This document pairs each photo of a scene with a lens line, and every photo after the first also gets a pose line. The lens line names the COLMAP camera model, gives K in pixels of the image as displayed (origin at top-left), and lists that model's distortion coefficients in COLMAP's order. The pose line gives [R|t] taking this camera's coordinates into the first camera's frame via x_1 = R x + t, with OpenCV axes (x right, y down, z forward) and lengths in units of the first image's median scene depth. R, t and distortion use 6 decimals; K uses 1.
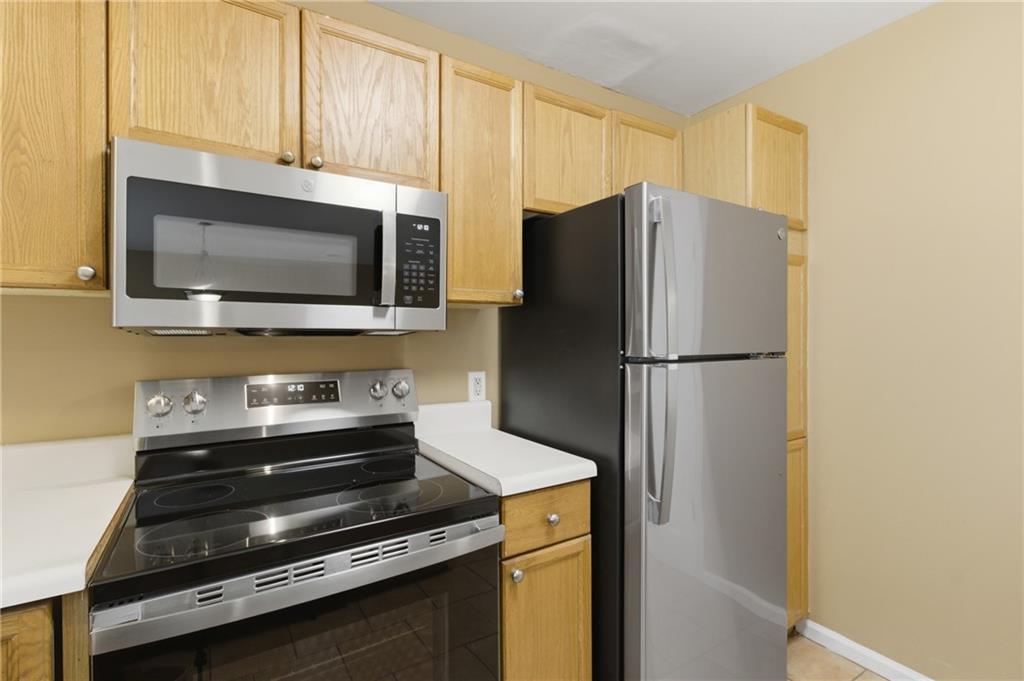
lens RADIAL K [[481.1, 0, 514.1], [0, 481.1, 340.2], [0, 0, 1]] dist [-0.000386, -0.000496]
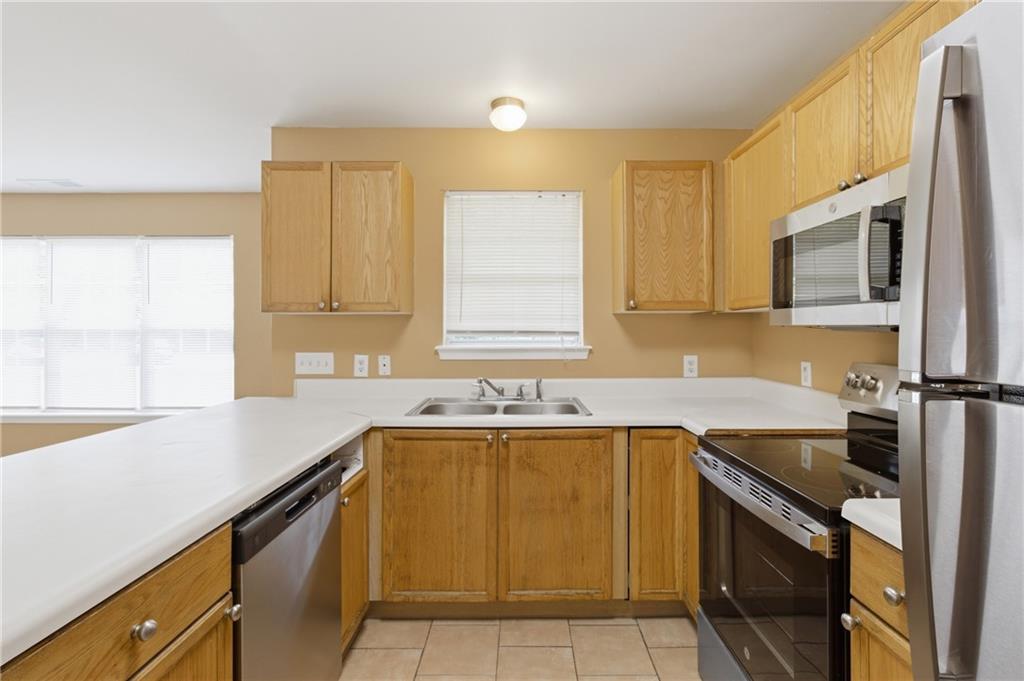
lens RADIAL K [[481.1, 0, 524.7], [0, 481.1, 327.5], [0, 0, 1]] dist [-0.000386, -0.000496]
pose [[-0.515059, 0.004803, -0.857141, 0.914618], [-0.002159, 0.999974, 0.006901, -0.022848], [0.857152, 0.005405, -0.515036, 0.856691]]
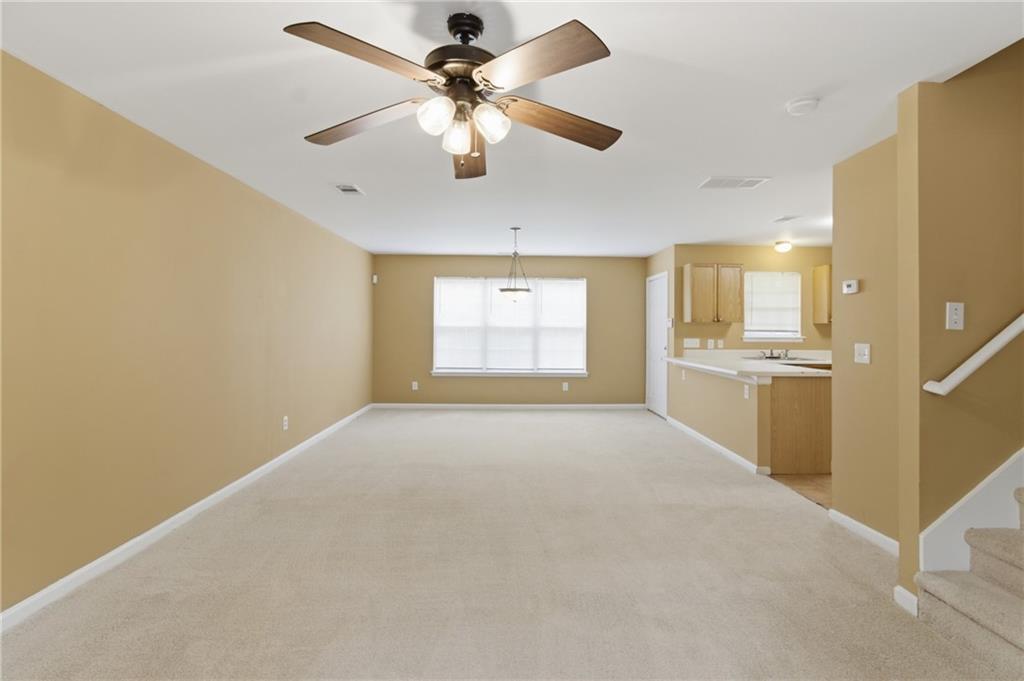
lens RADIAL K [[481.1, 0, 519.4], [0, 481.1, 326.2], [0, 0, 1]] dist [-0.000386, -0.000496]
pose [[-0.490161, -0.000258, -0.871632, 4.751436], [-0.014007, 0.999873, 0.007581, -0.036340], [0.871519, 0.015925, -0.490103, -0.083675]]
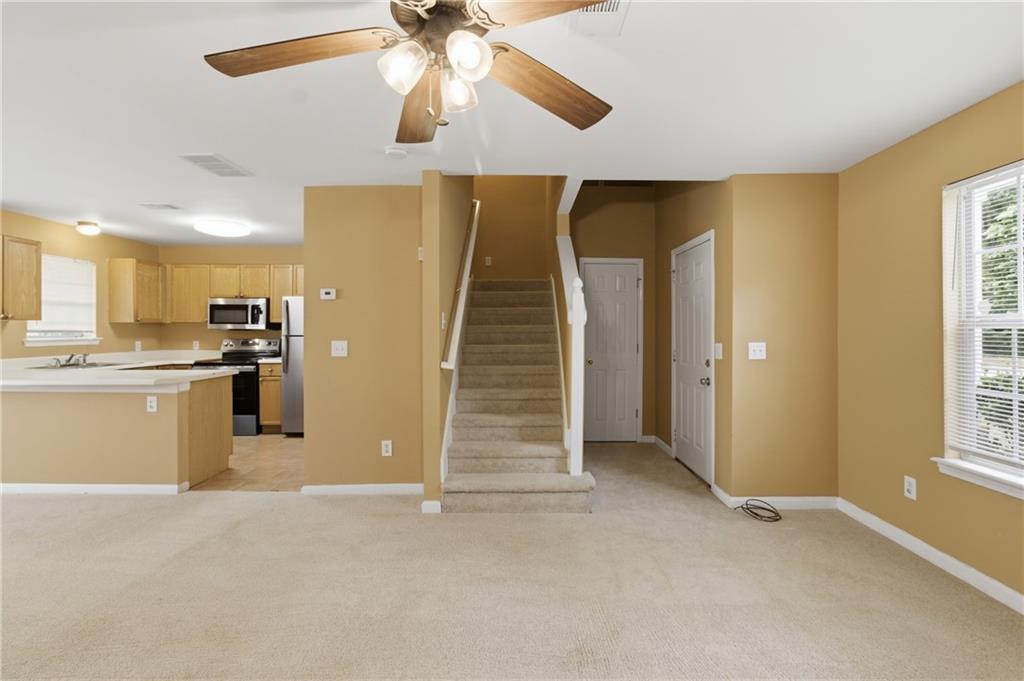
lens RADIAL K [[481.1, 0, 522.4], [0, 481.1, 330.9], [0, 0, 1]] dist [-0.000386, -0.000496]
pose [[0.847318, 0.008092, -0.531025, 4.401572], [-0.010007, 0.999950, -0.000730, -0.025473], [0.530992, 0.005932, 0.847356, -1.565746]]
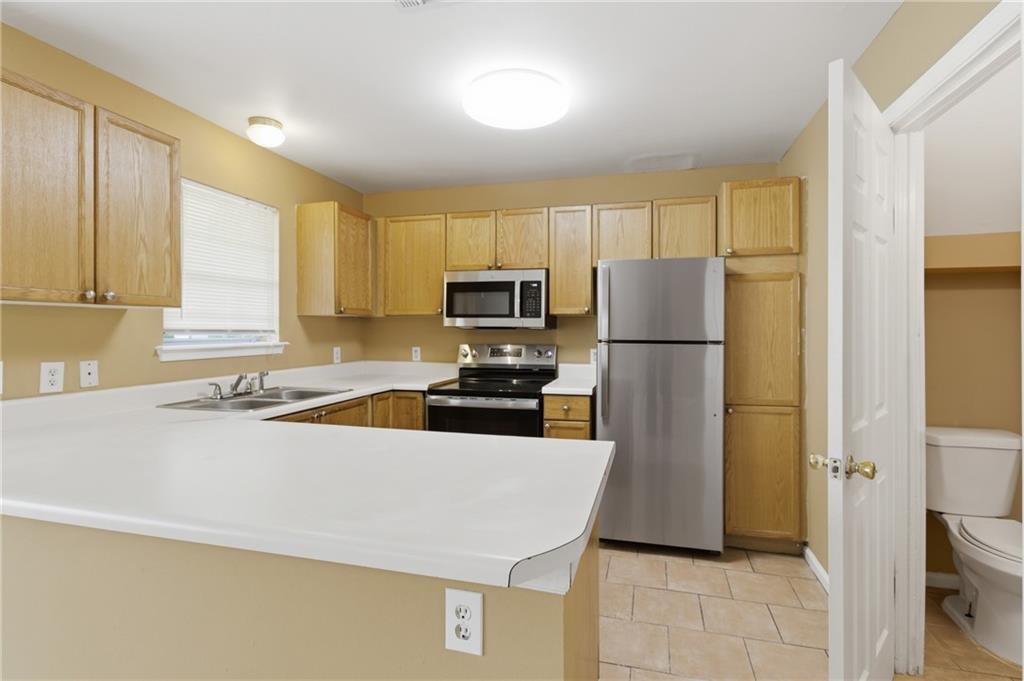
lens RADIAL K [[481.1, 0, 513.5], [0, 481.1, 331.8], [0, 0, 1]] dist [-0.000386, -0.000496]
pose [[0.673047, 0.010933, -0.739519, 1.564278], [-0.011479, 0.999925, 0.004336, -0.006847], [0.739511, 0.005571, 0.673121, -0.730287]]
